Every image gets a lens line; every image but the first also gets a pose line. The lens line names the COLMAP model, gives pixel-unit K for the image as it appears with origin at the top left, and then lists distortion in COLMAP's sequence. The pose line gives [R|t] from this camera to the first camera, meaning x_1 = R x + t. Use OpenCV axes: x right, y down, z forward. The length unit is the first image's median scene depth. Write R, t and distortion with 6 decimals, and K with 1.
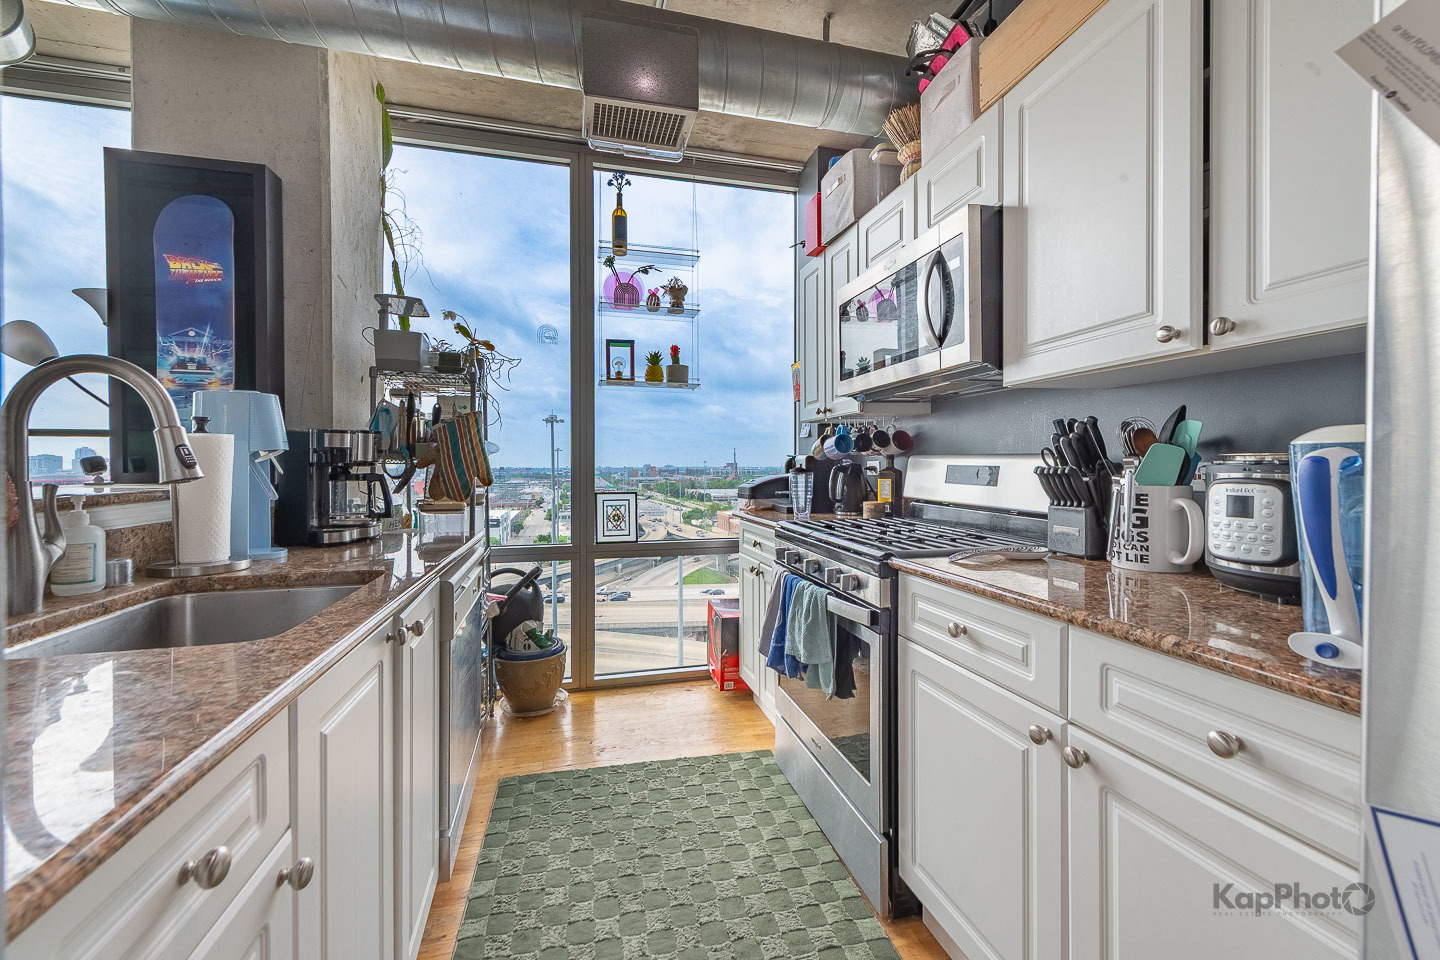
lens RADIAL K [[576.1, 0, 714.9], [0, 576.1, 468.6], [0, 0, 1]] dist [0.021626, -0.005289]
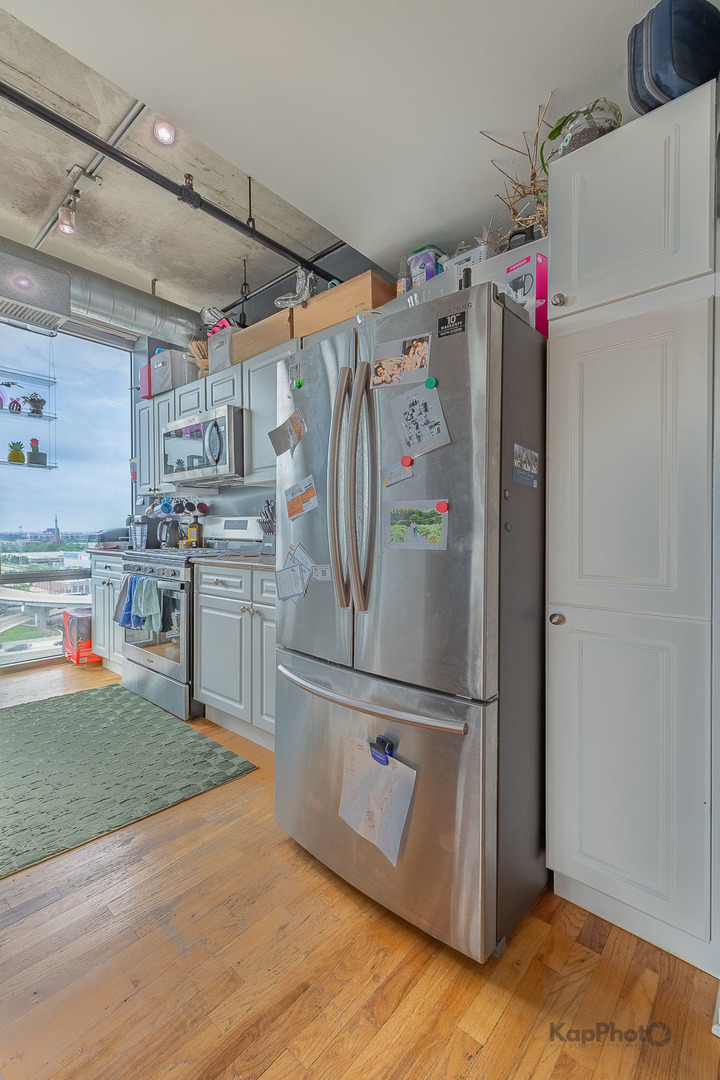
lens RADIAL K [[381.7, 0, 396.7], [0, 381.7, 525.0], [0, 0, 1]] dist [0.015156, -0.003367]
pose [[0.727219, -0.000381, 0.686406, -0.085292], [0.011202, 0.999873, -0.011313, 0.032537], [-0.686315, 0.015916, 0.727131, -0.400220]]
